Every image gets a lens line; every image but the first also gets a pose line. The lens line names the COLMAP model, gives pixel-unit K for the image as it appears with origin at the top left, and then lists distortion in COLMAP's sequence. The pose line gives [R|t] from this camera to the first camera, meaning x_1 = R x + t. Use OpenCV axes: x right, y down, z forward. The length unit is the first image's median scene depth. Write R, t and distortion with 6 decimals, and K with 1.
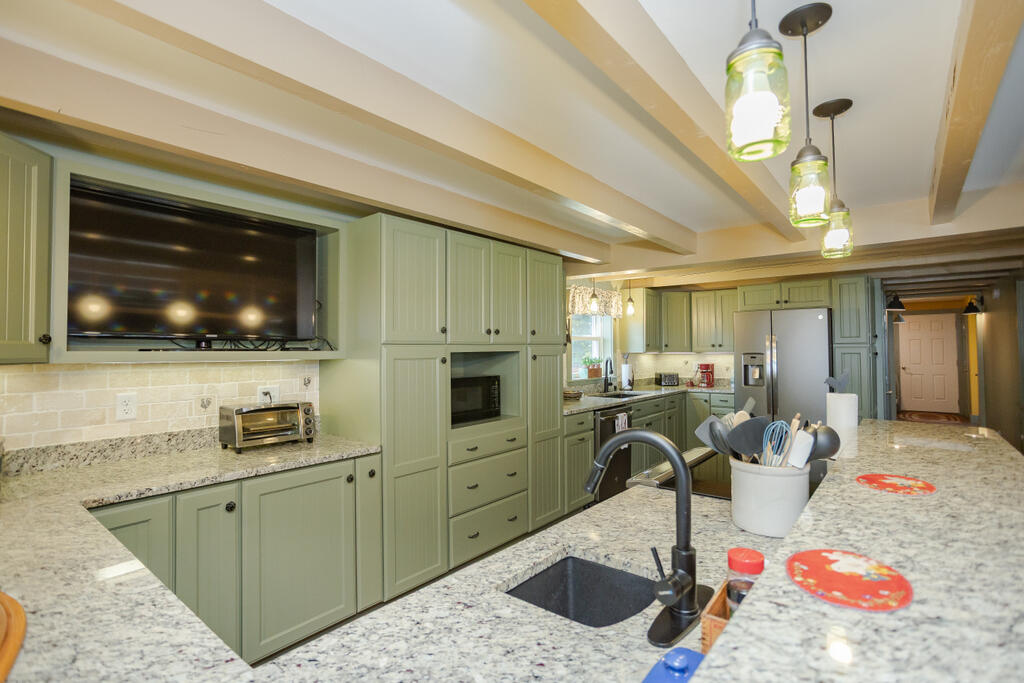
lens RADIAL K [[511.5, 0, 478.2], [0, 511.5, 339.5], [0, 0, 1]] dist [-0.049197, -0.001082]
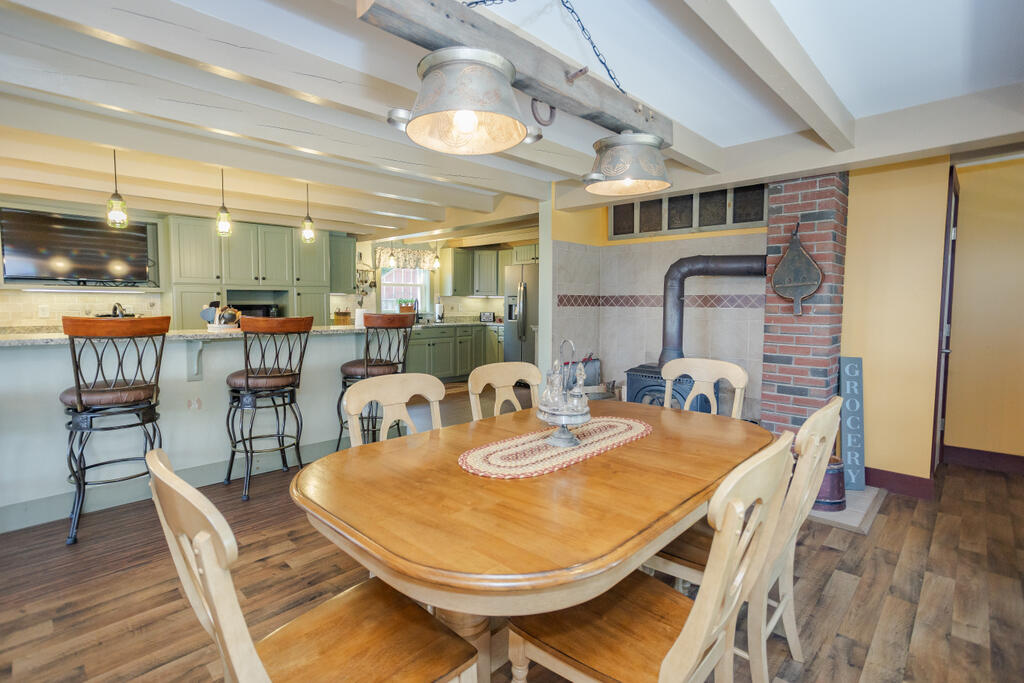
lens RADIAL K [[511.5, 0, 478.2], [0, 511.5, 339.5], [0, 0, 1]] dist [-0.049197, -0.001082]
pose [[0.996421, 0.025942, -0.080455, 0.596953], [-0.017809, 0.994807, 0.100213, 0.003501], [0.082637, -0.098421, 0.991708, -0.429433]]
